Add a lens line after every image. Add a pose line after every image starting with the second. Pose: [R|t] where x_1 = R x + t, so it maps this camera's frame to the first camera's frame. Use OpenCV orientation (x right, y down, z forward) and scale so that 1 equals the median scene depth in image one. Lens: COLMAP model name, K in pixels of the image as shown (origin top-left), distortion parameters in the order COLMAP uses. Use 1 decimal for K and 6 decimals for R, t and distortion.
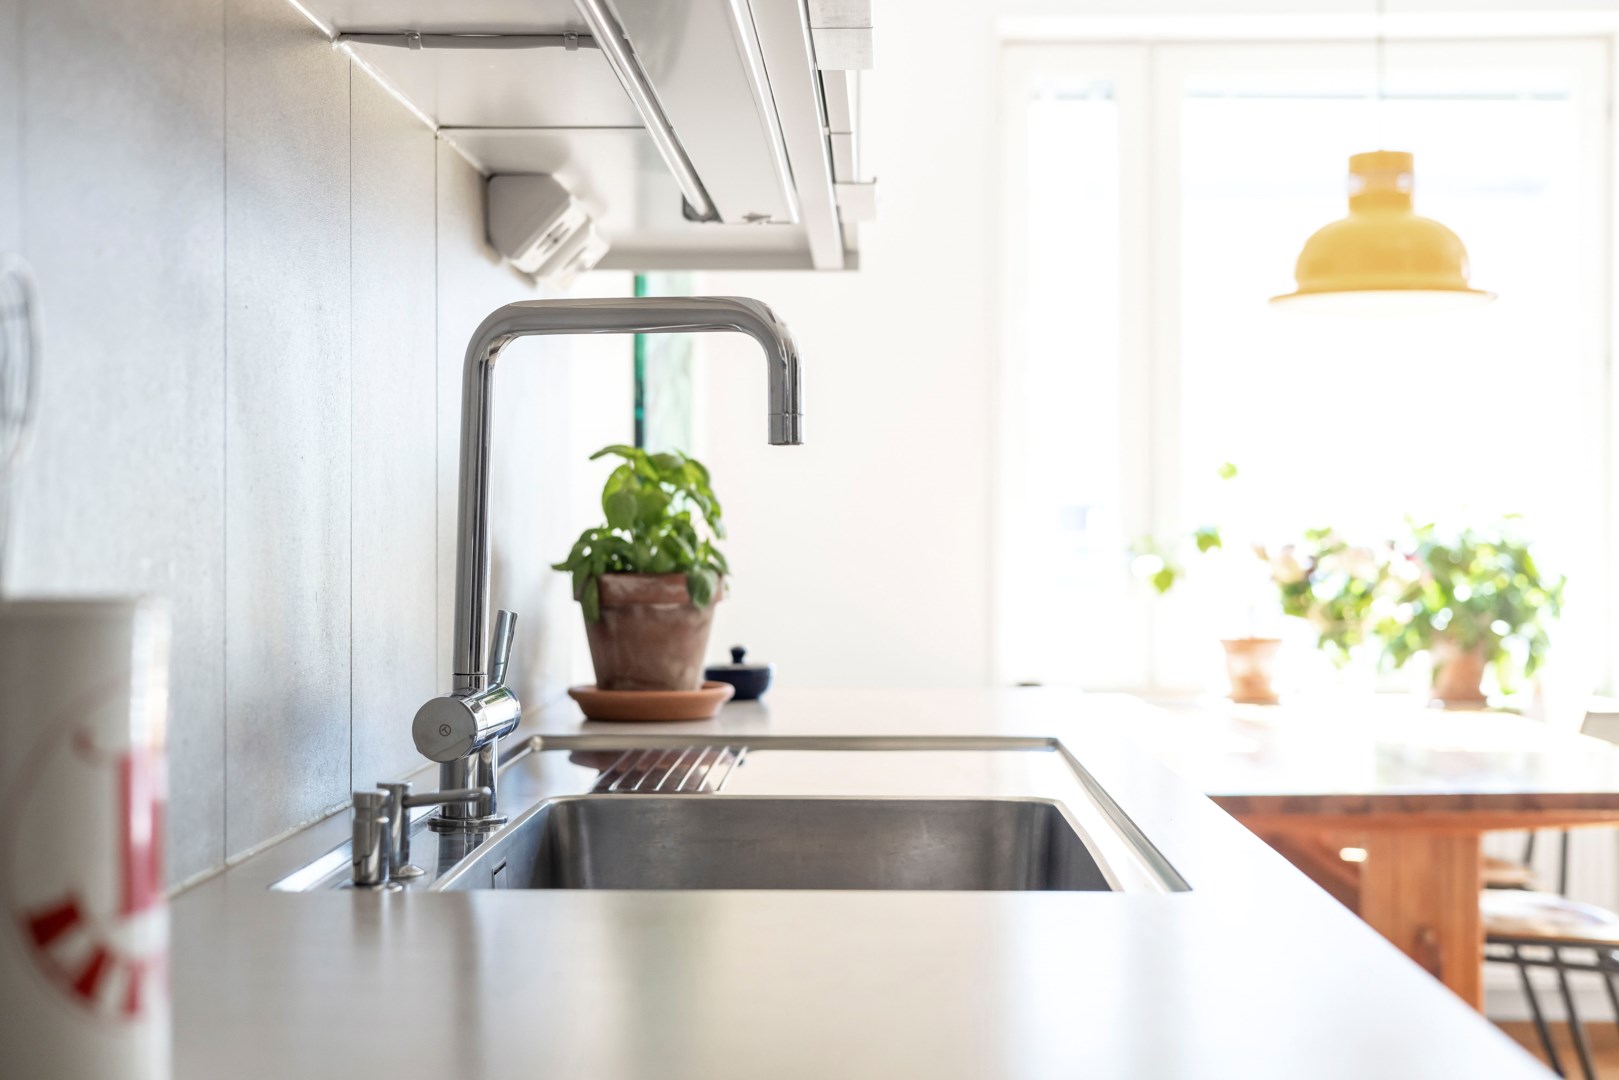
lens RADIAL K [[2357.3, 0, 817.0], [0, 2357.3, 538.1], [0, 0, 1]] dist [-0.045897, 0.000000]
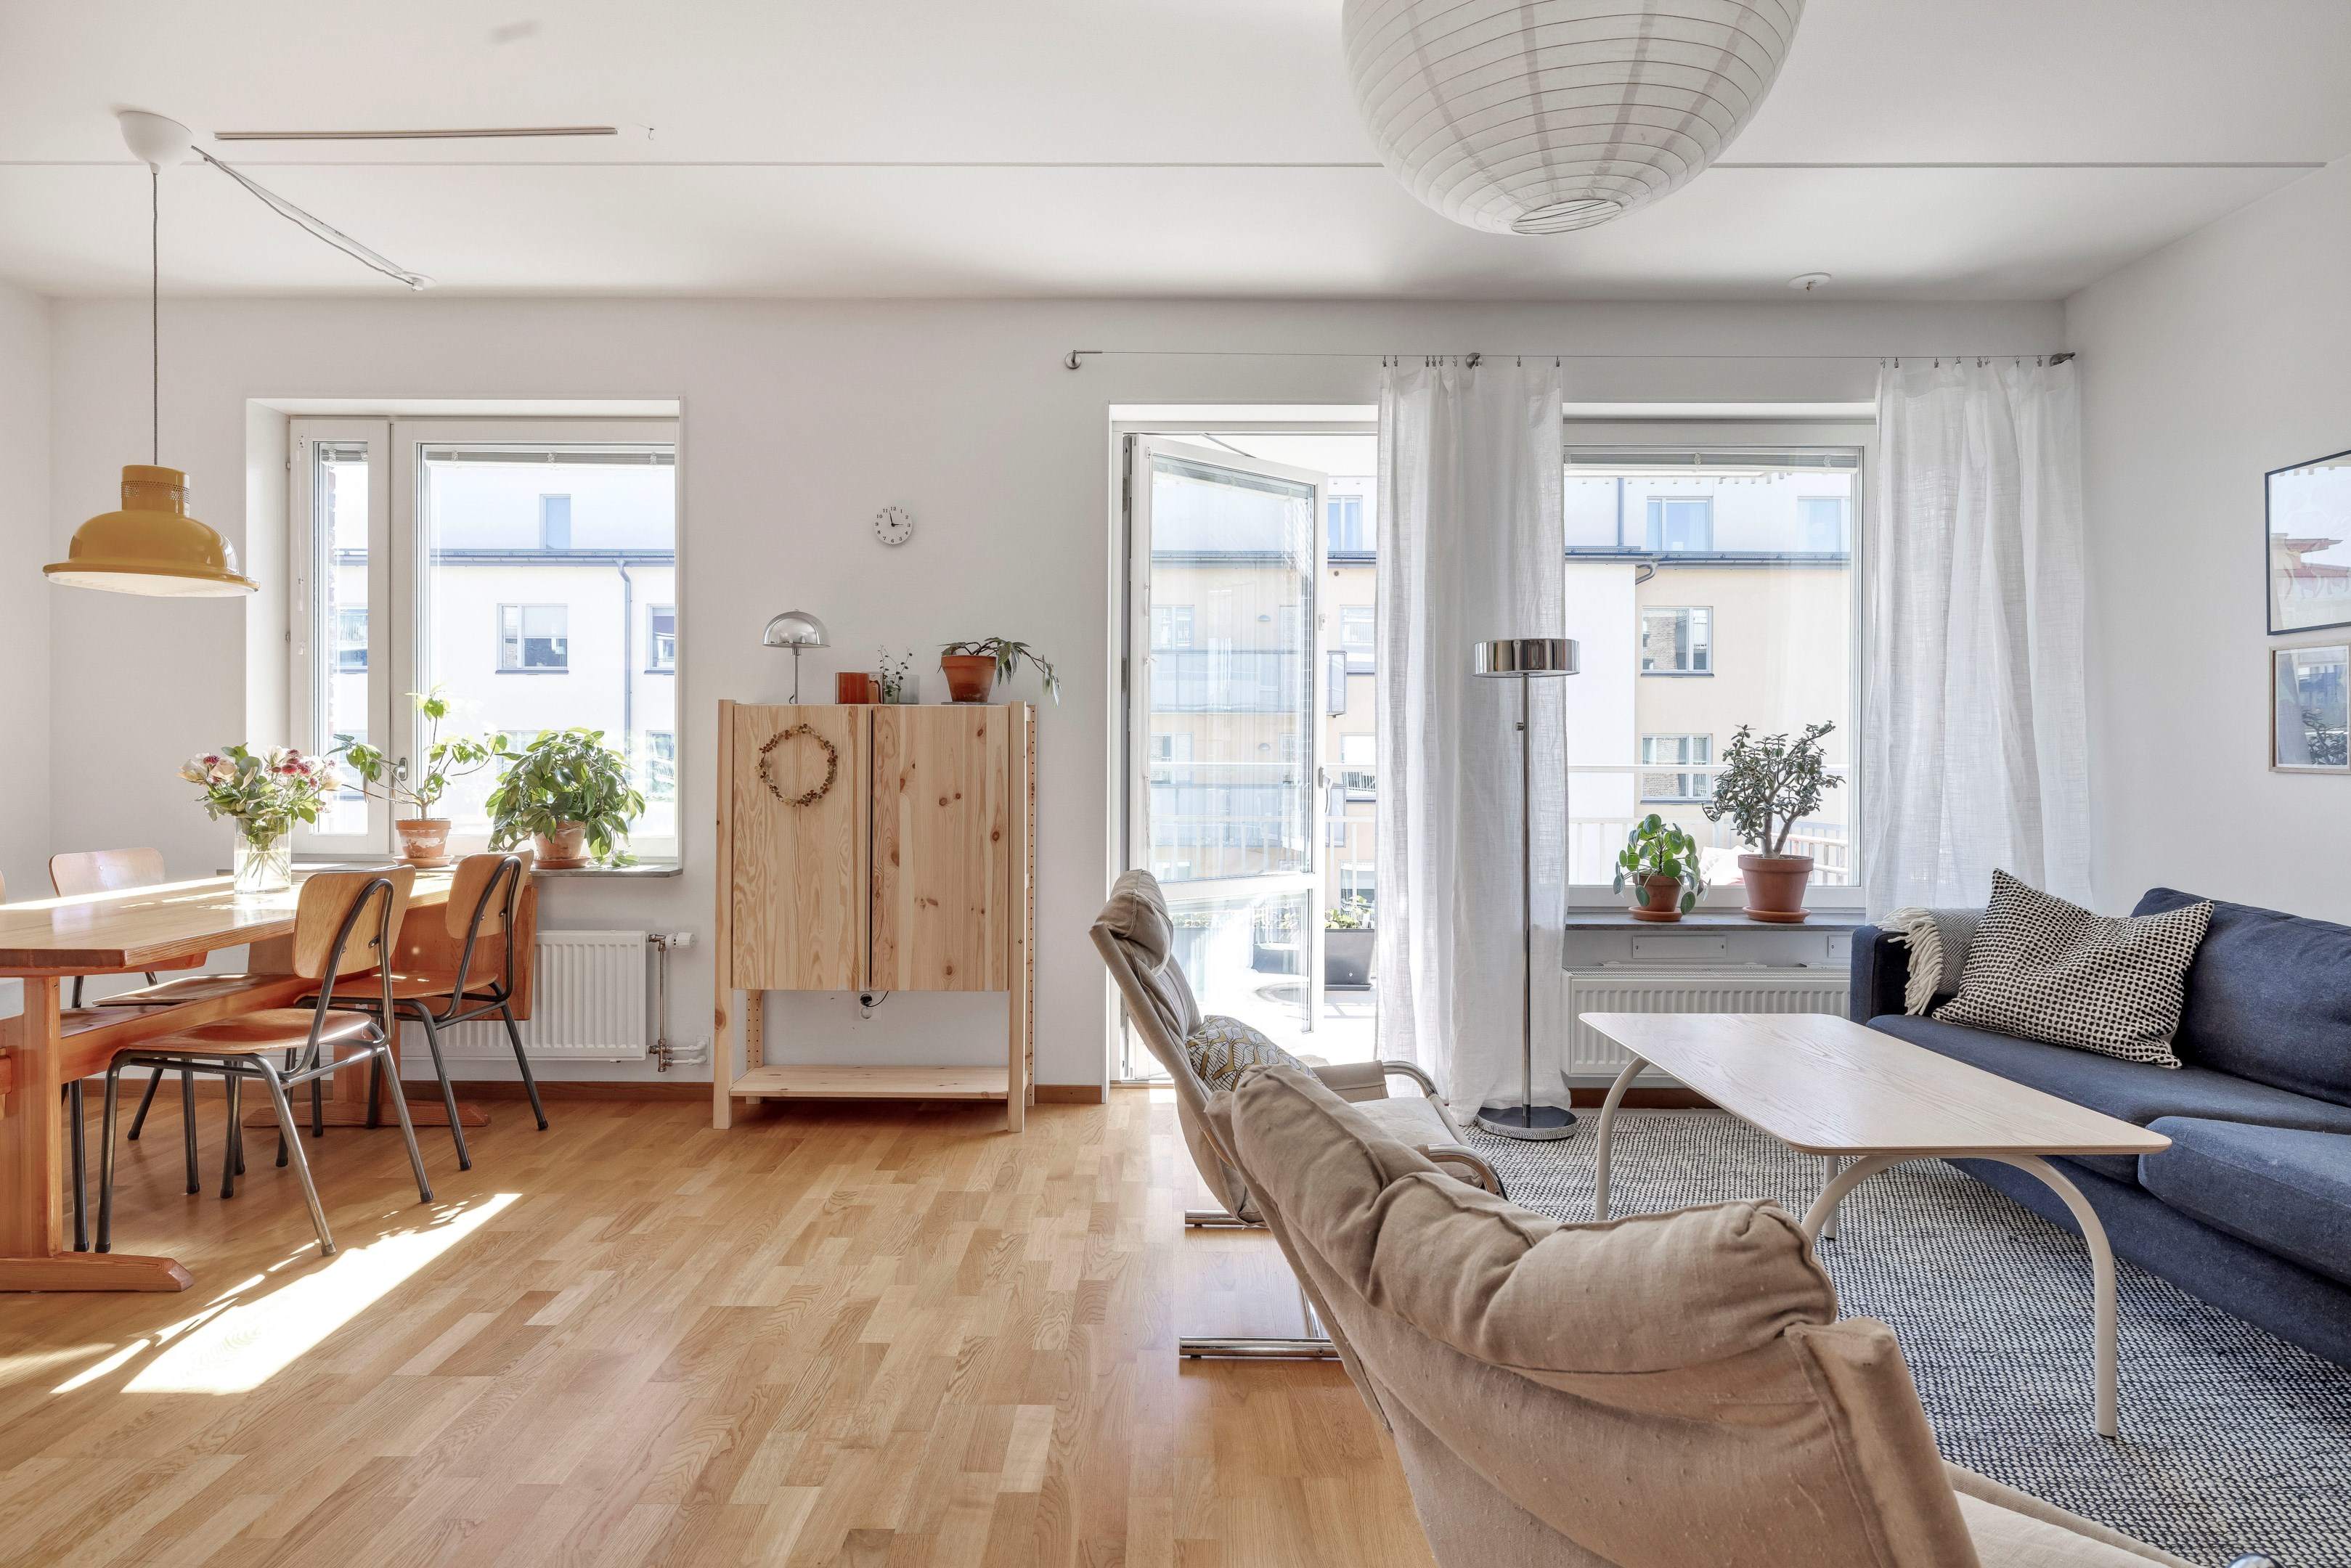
lens RADIAL K [[1263.5, 0, 1168.1], [0, 1263.5, 762.8], [0, 0, 1]] dist [-0.000656, 0.001063]
pose [[0.999312, 0.005252, 0.036704, 1.344127], [-0.005395, 0.999978, 0.003811, 0.000304], [-0.036683, -0.004006, 0.999319, 0.409750]]
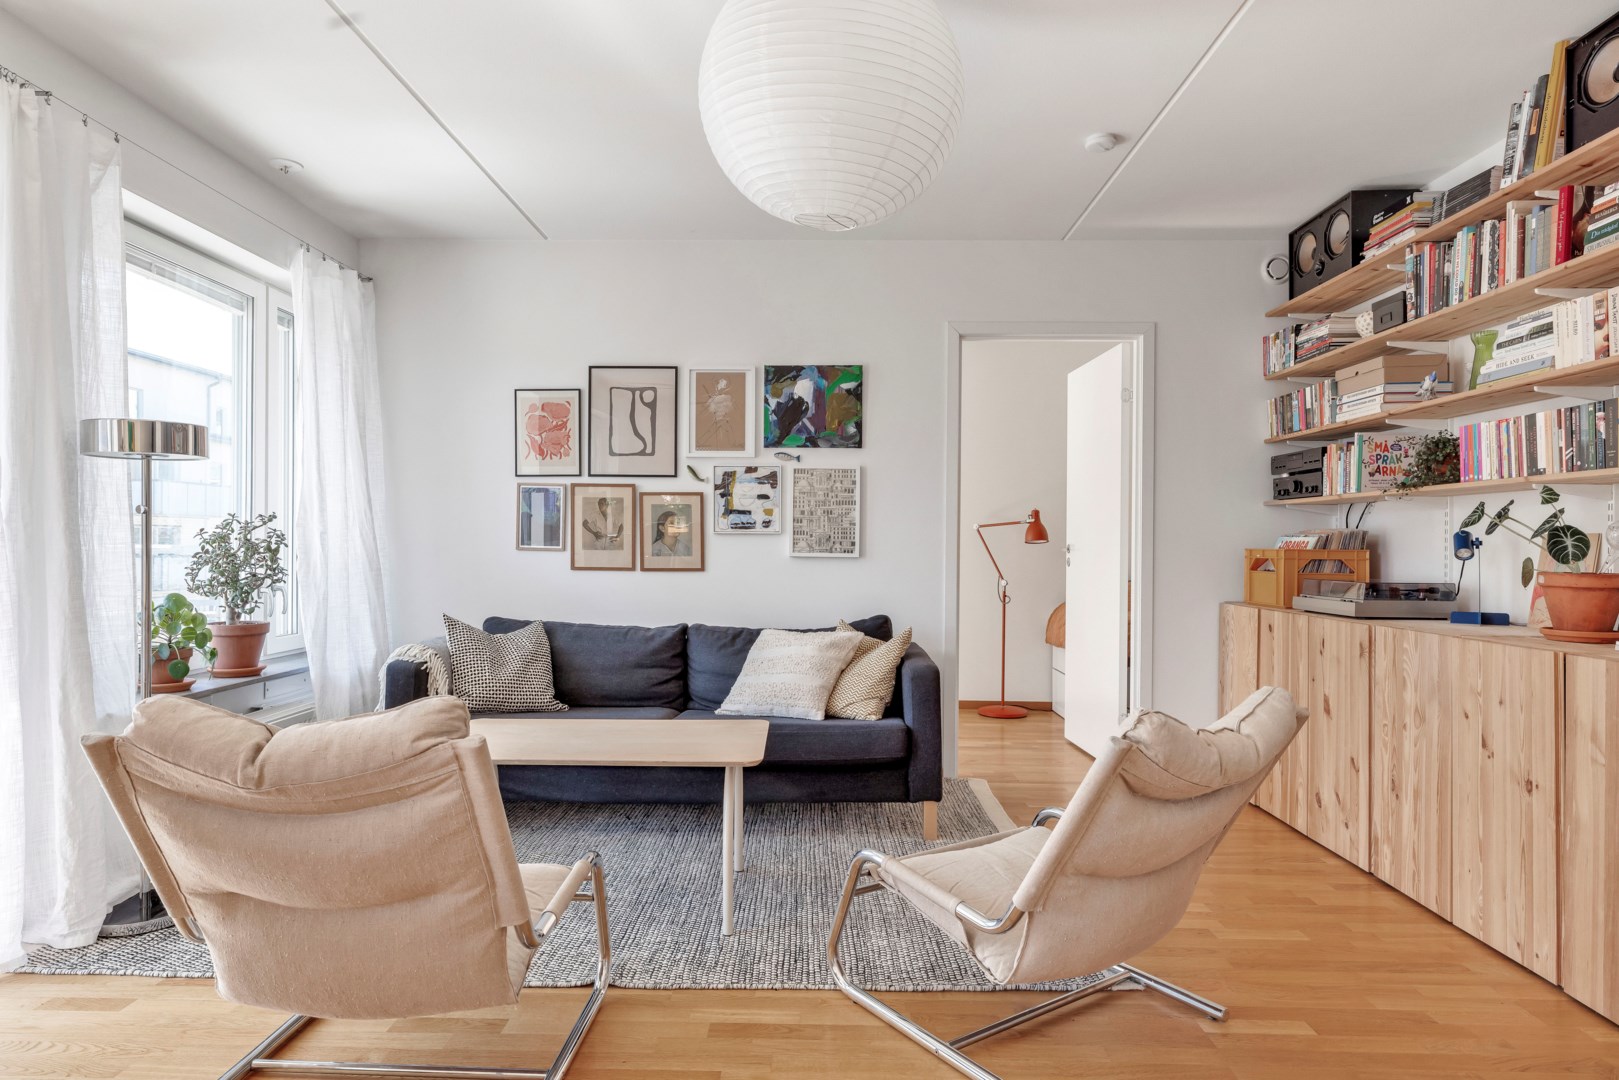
lens RADIAL K [[940.6, 0, 790.9], [0, 940.6, 543.8], [0, 0, 1]] dist [-0.000219, -0.002924]
pose [[-0.015197, 0.003400, 0.999879, 0.691569], [-0.006973, 0.999970, -0.003507, -0.000283], [-0.999860, -0.007025, -0.015173, 1.188902]]
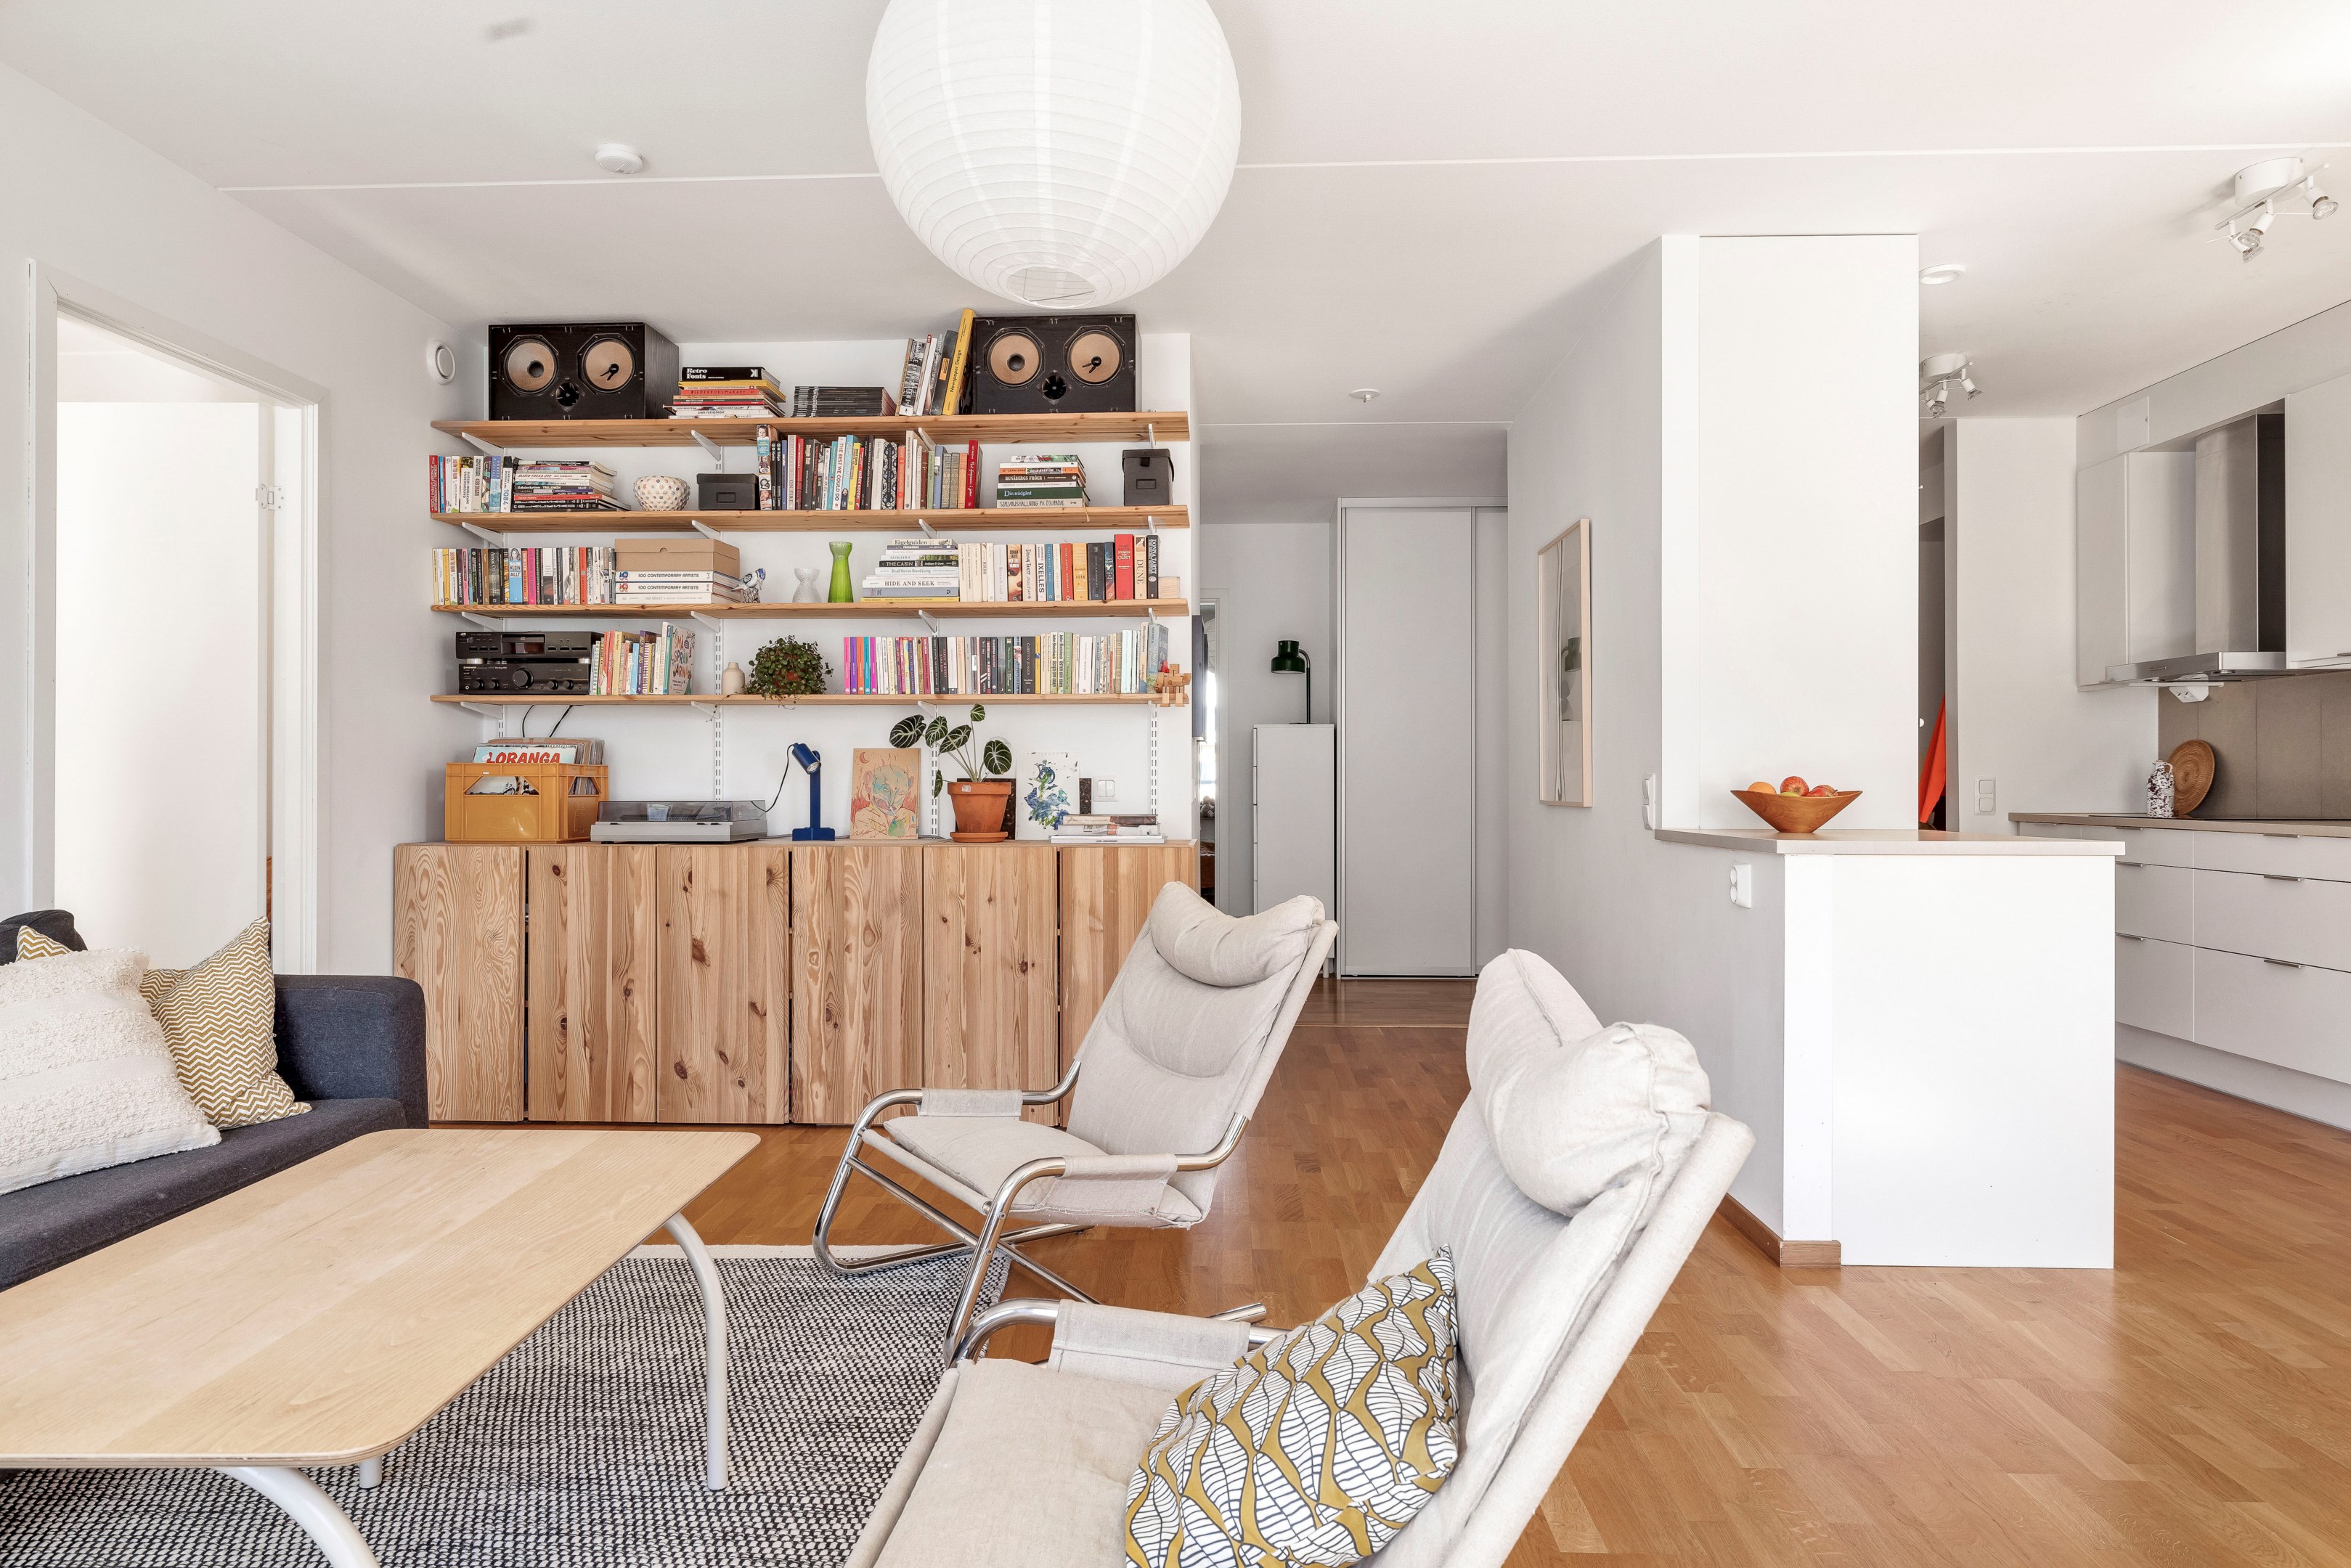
lens RADIAL K [[1365.7, 0, 1190.8], [0, 1365.7, 781.5], [0, 0, 1]] dist [-0.000219, -0.002924]
pose [[-0.999944, 0.002920, -0.010144, 1.517478], [0.002920, 0.999996, 0.000030, 0.023088], [0.010144, 0.000001, -0.999949, 2.085649]]
